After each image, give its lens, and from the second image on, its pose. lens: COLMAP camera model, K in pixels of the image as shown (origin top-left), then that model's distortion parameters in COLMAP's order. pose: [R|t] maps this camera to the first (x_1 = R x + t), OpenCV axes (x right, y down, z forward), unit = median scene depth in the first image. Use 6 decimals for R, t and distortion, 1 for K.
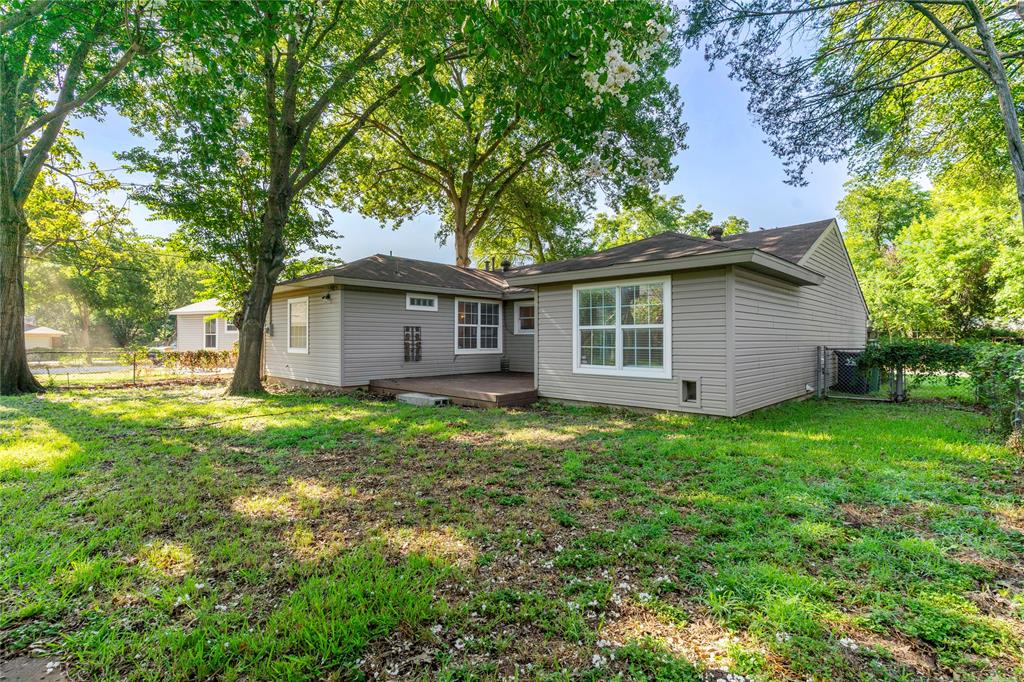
lens RADIAL K [[484.4, 0, 533.7], [0, 484.4, 331.1], [0, 0, 1]] dist [0.004365, 0.000276]
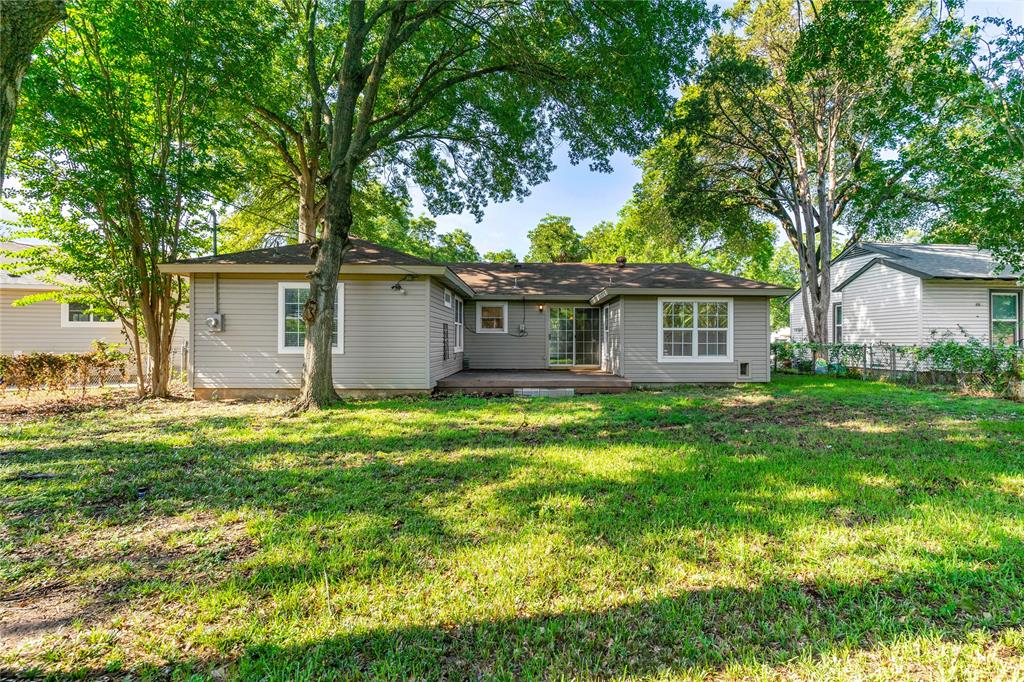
lens RADIAL K [[484.4, 0, 549.4], [0, 484.4, 351.9], [0, 0, 1]] dist [0.004365, 0.000276]
pose [[0.714914, -0.014097, 0.699071, -0.786707], [-0.015307, 0.999242, 0.035804, 0.009560], [-0.699045, -0.036298, 0.714156, 0.173716]]
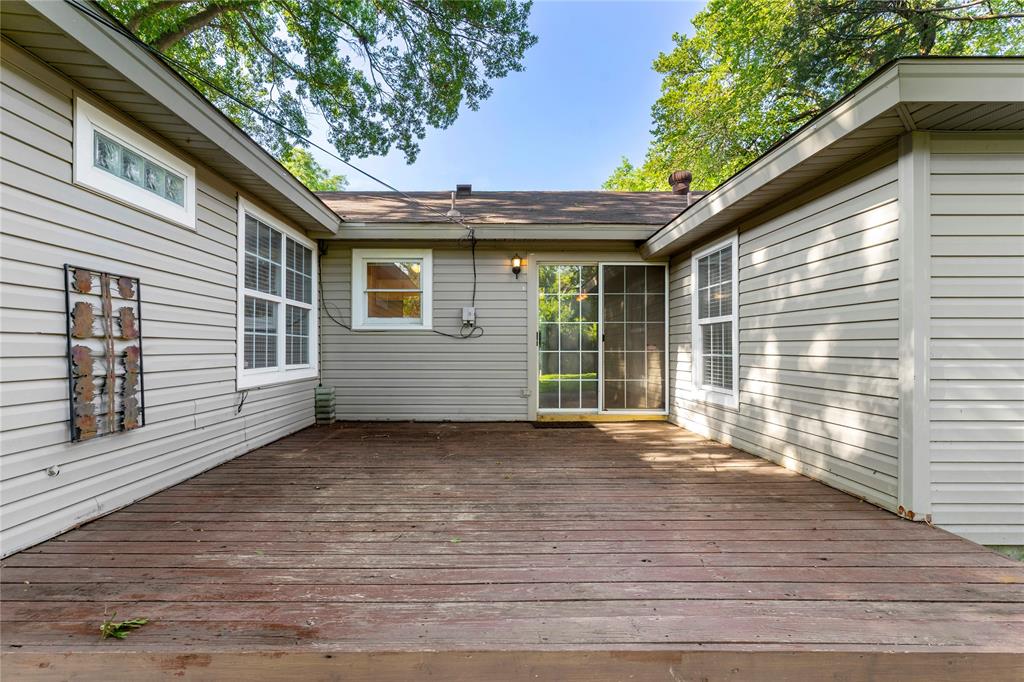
lens RADIAL K [[484.4, 0, 498.4], [0, 484.4, 349.6], [0, 0, 1]] dist [0.004365, 0.000276]
pose [[0.736534, -0.005735, 0.676376, -0.270303], [-0.007976, 0.999821, 0.017163, 0.019274], [-0.676353, -0.018036, 0.736356, 0.737772]]
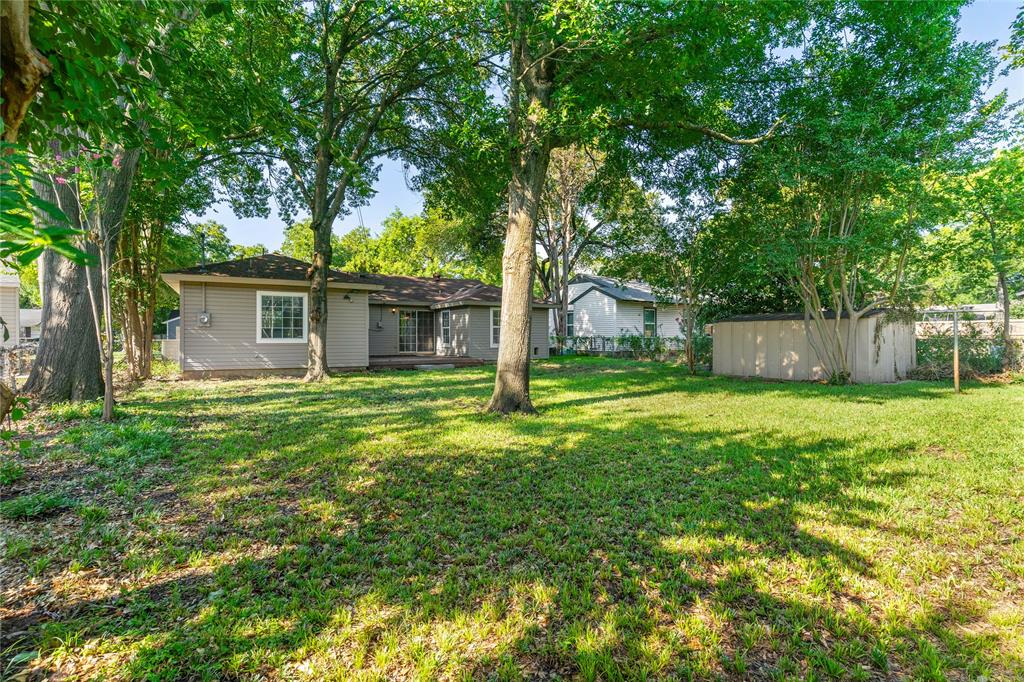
lens RADIAL K [[484.4, 0, 504.2], [0, 484.4, 336.6], [0, 0, 1]] dist [0.004365, 0.000276]
pose [[0.310484, 0.003075, 0.950574, -1.411661], [-0.017203, 0.999849, 0.002384, 0.021066], [-0.950423, -0.017093, 0.310490, 0.193959]]
